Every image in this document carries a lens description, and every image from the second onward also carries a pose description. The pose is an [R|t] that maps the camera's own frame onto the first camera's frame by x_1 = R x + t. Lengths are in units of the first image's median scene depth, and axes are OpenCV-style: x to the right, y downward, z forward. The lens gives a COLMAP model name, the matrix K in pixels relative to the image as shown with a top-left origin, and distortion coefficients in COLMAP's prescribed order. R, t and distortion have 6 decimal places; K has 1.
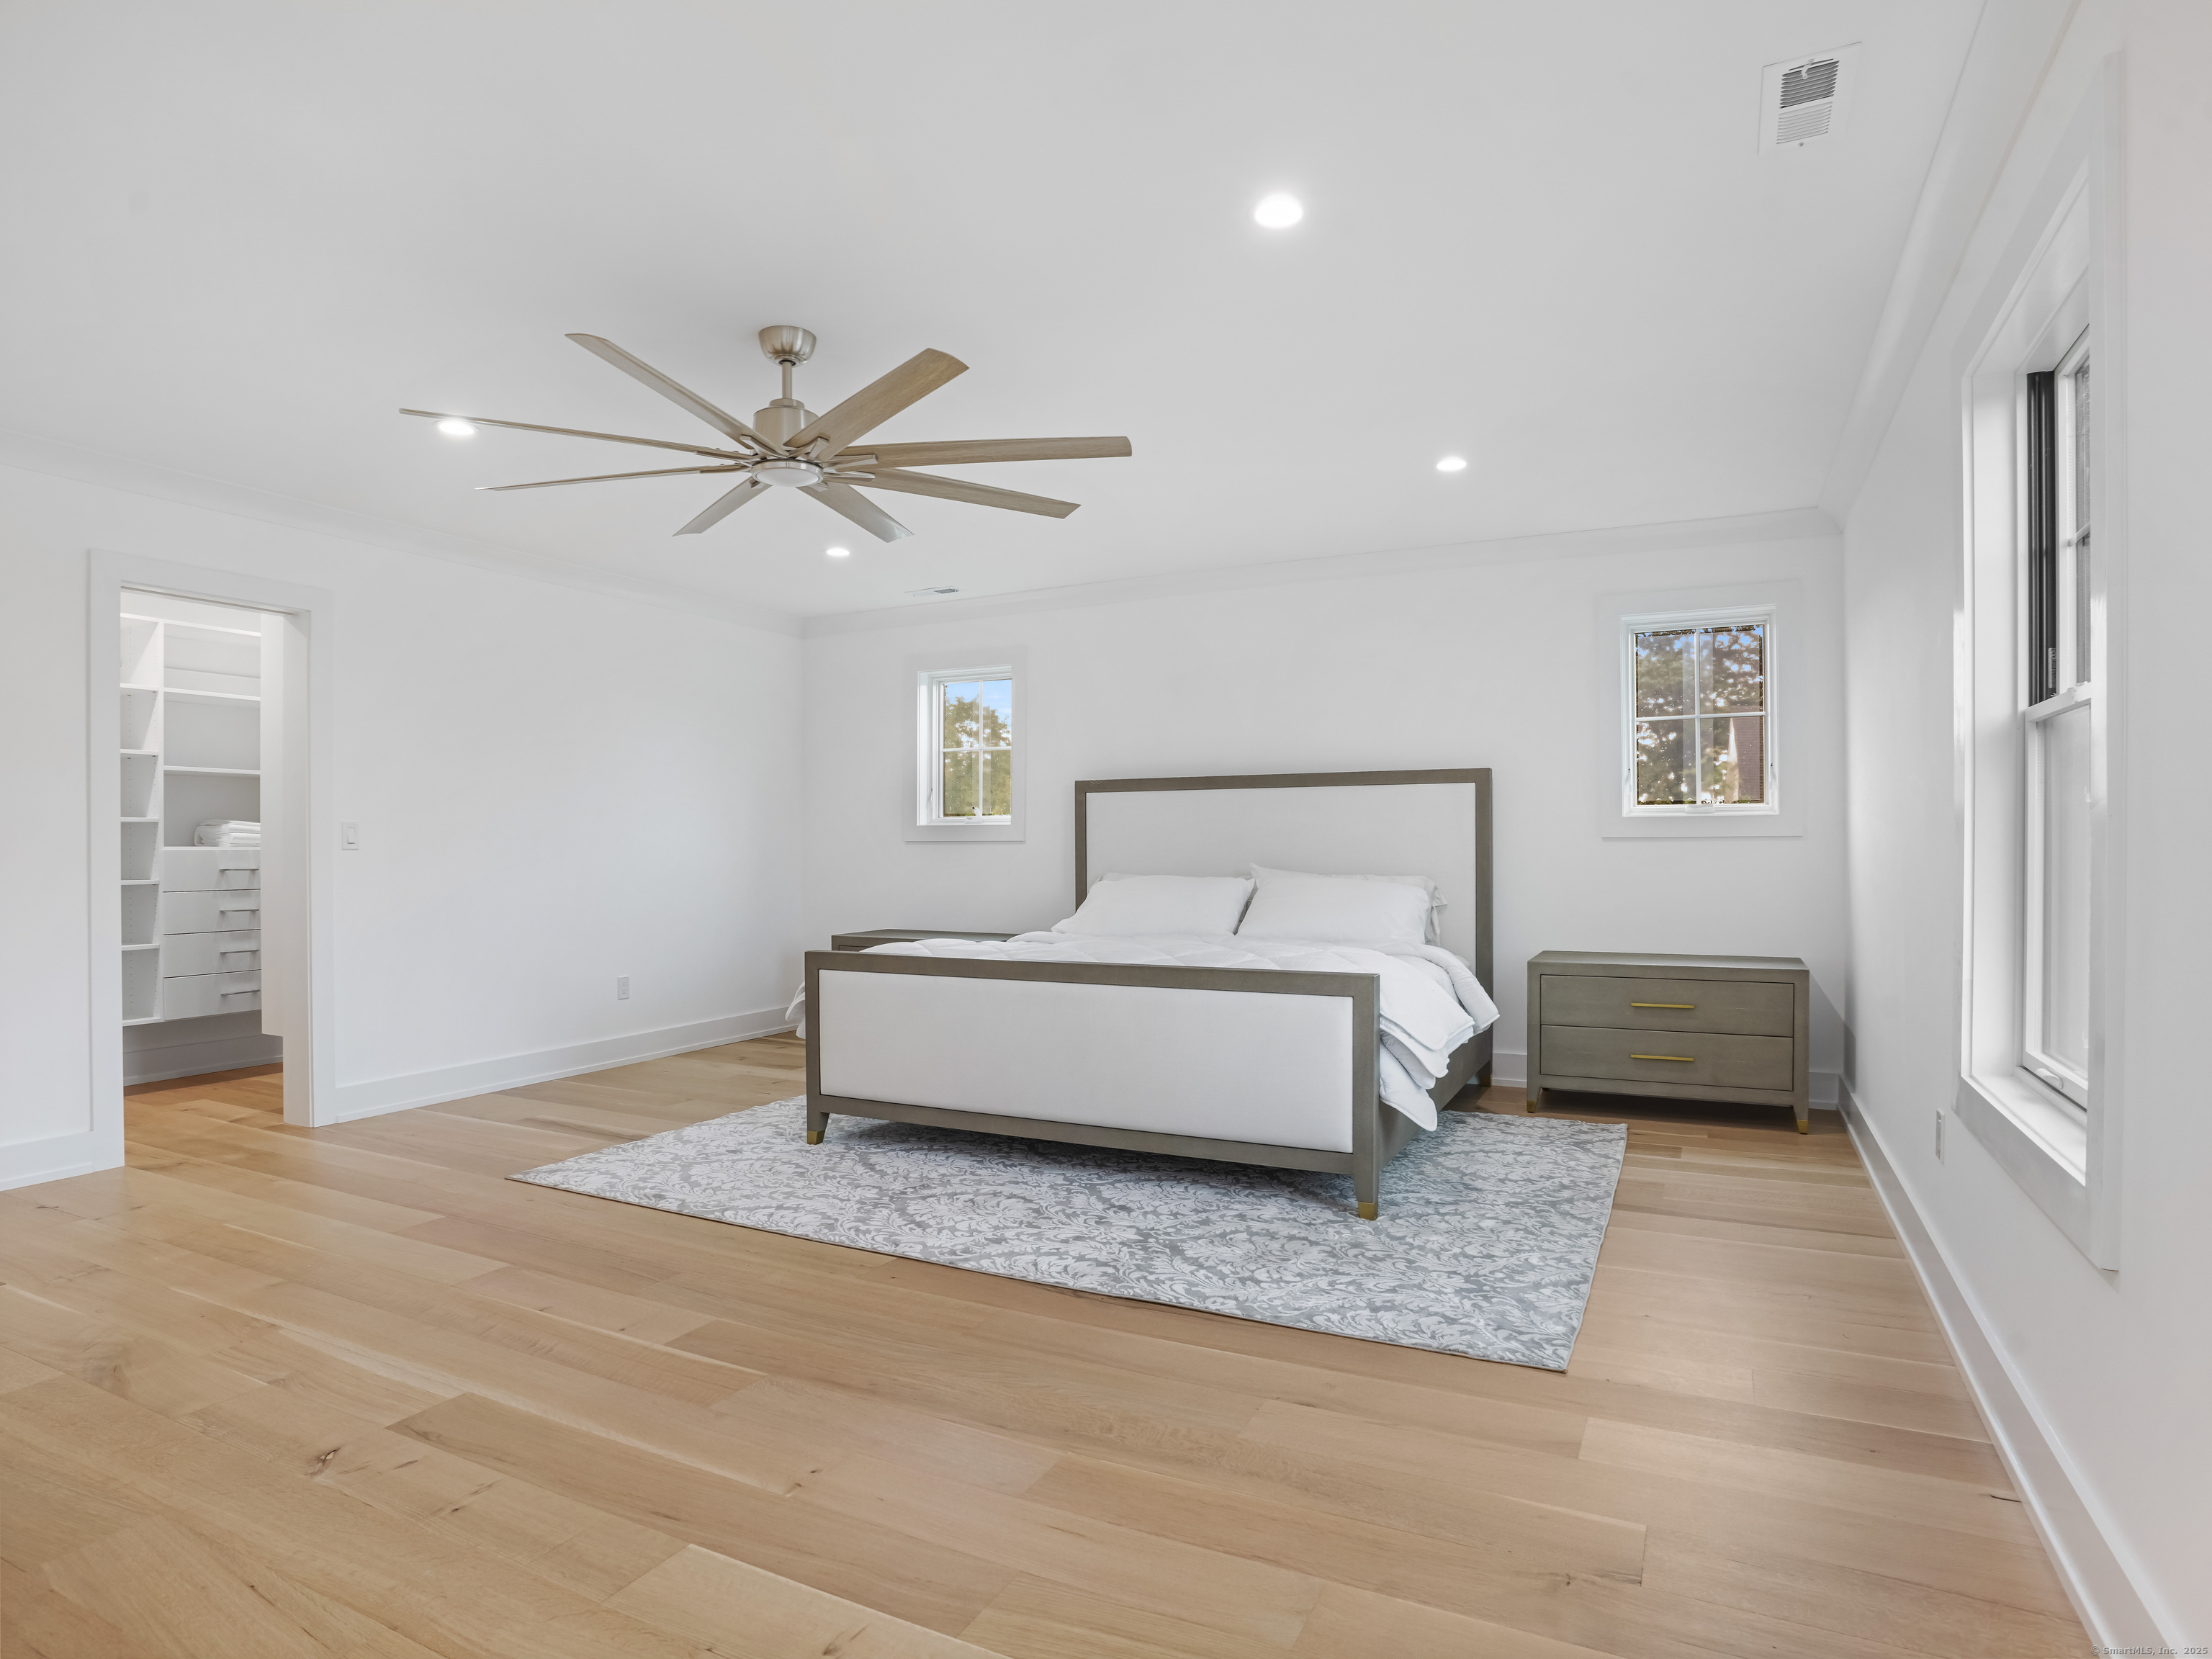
lens RADIAL K [[1217.0, 0, 1110.8], [0, 1217.0, 835.8], [0, 0, 1]] dist [-0.064154, 0.000917]
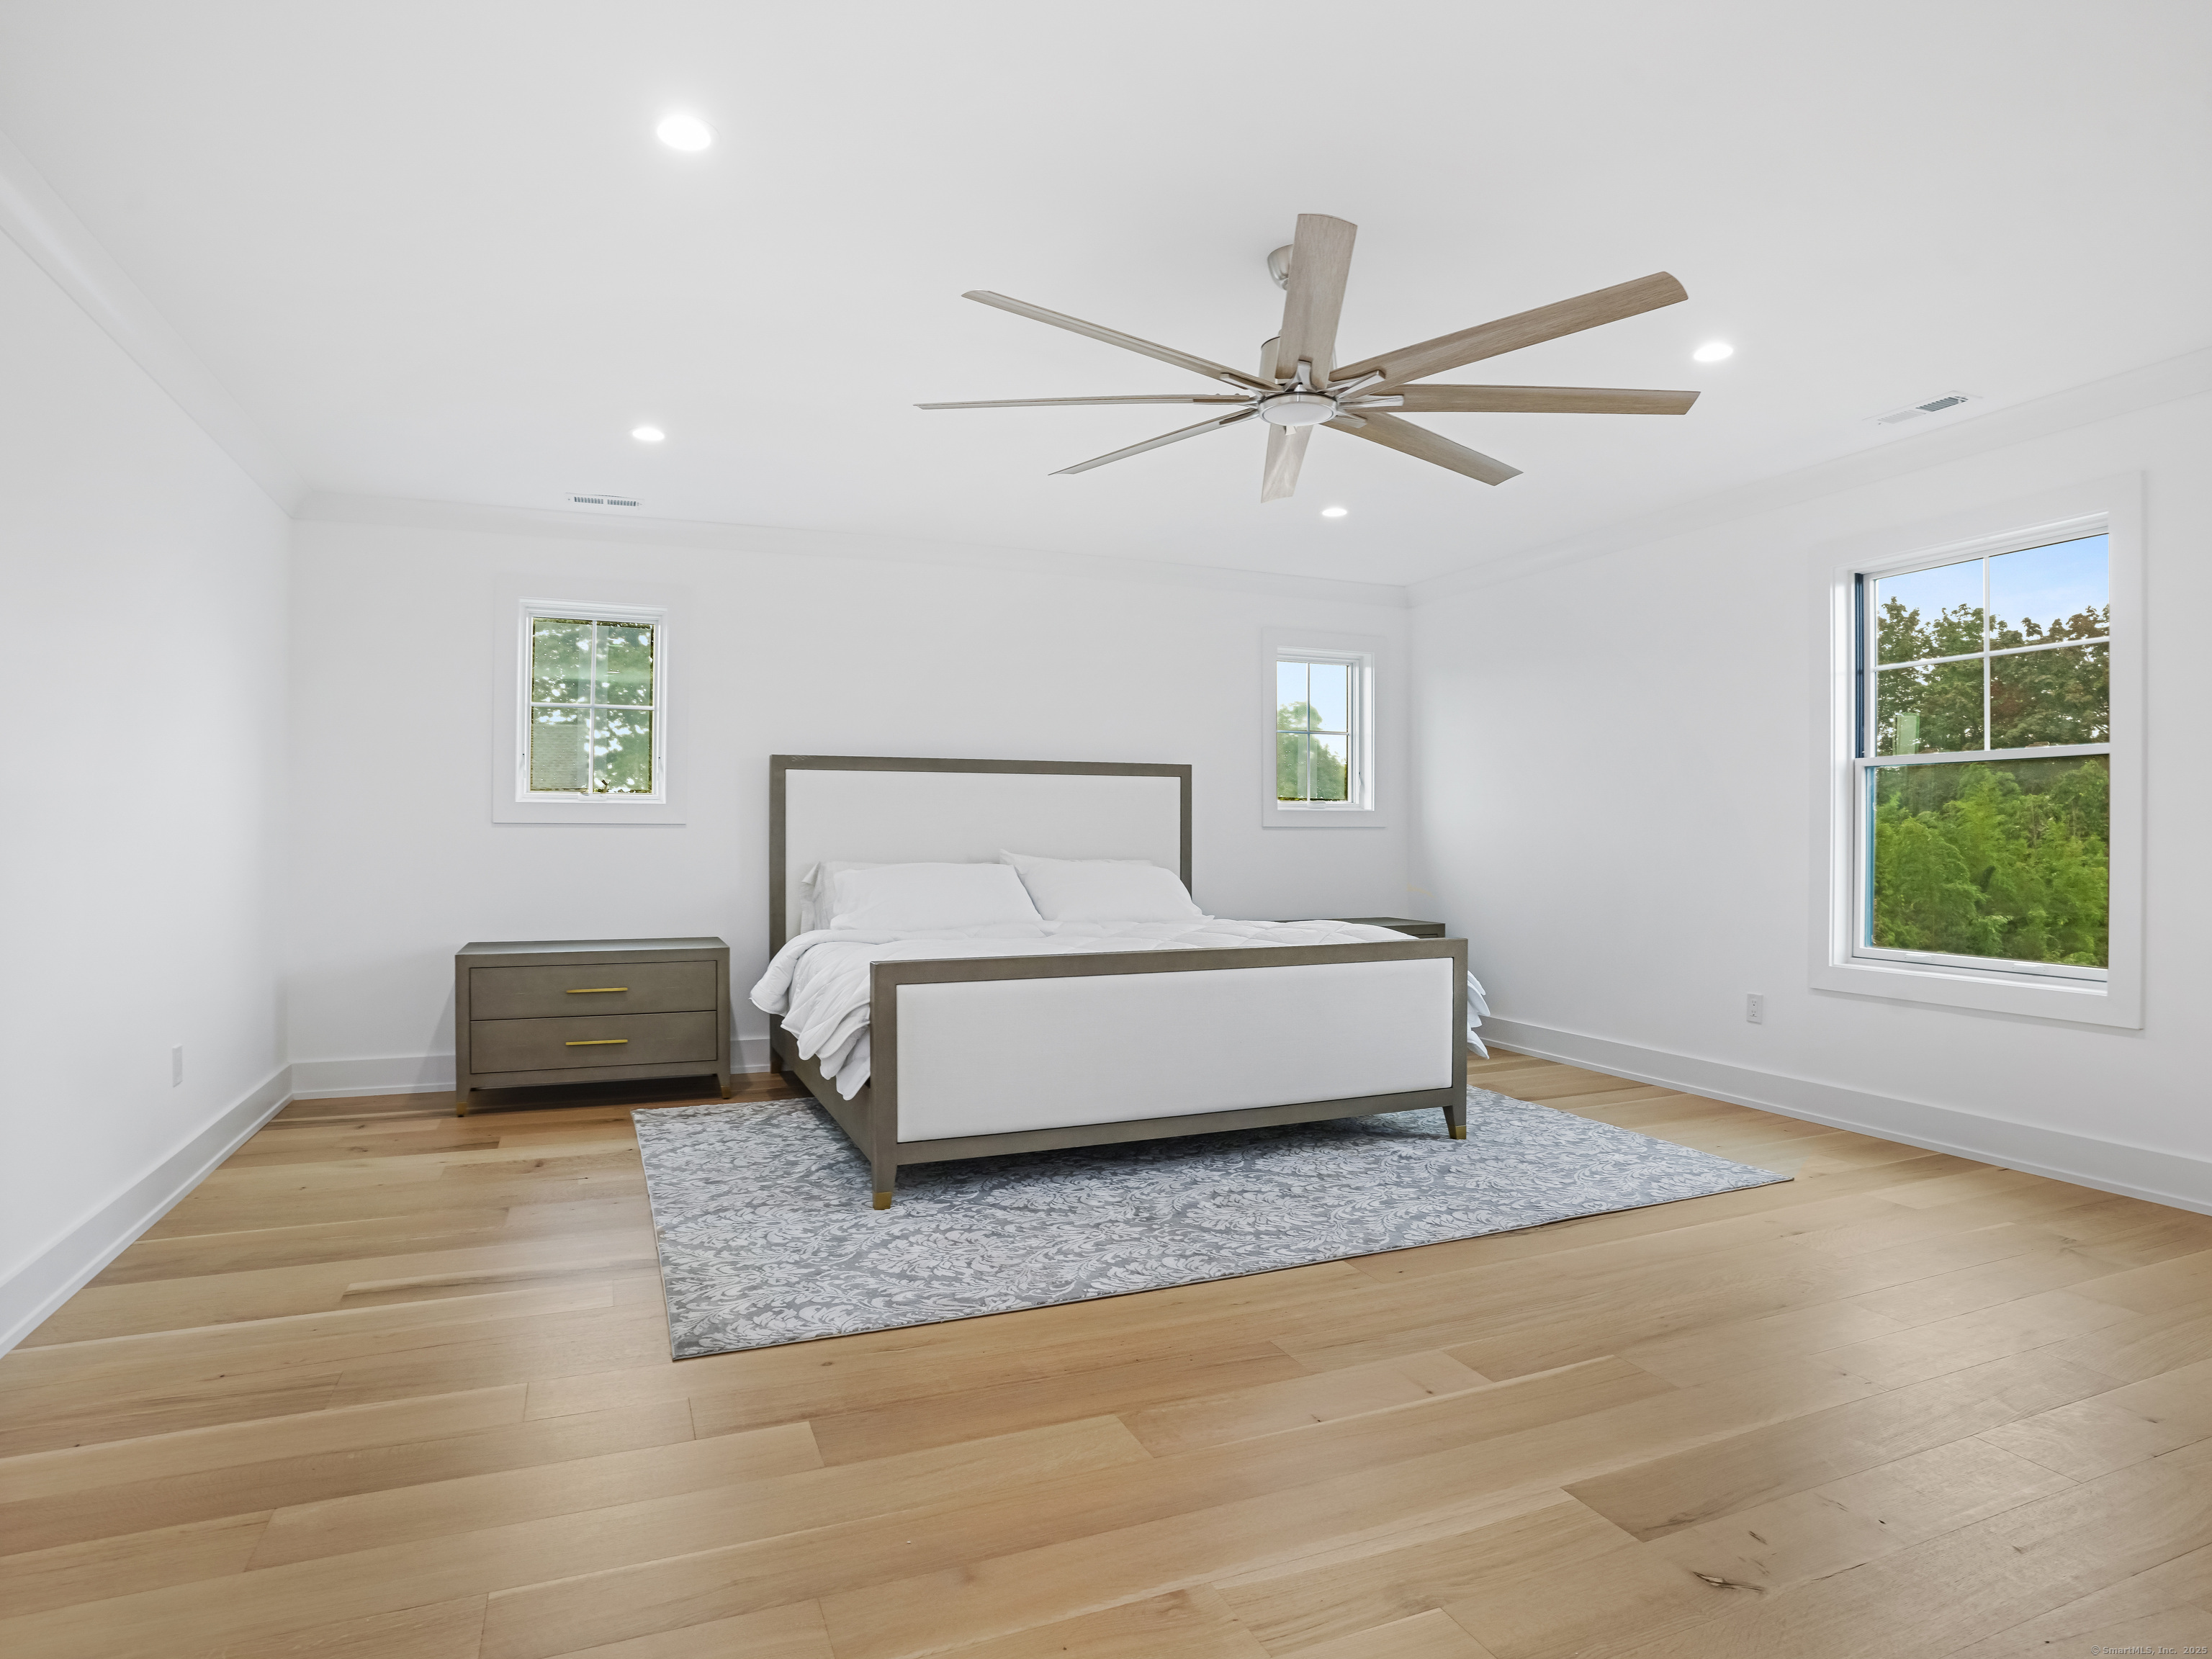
lens RADIAL K [[1217.0, 0, 1110.6], [0, 1217.0, 823.3], [0, 0, 1]] dist [-0.064154, 0.000917]
pose [[0.654731, 0.009535, 0.755802, -0.845120], [-0.009889, 0.999943, -0.004049, 0.007223], [-0.755798, -0.004823, 0.654788, 0.425326]]
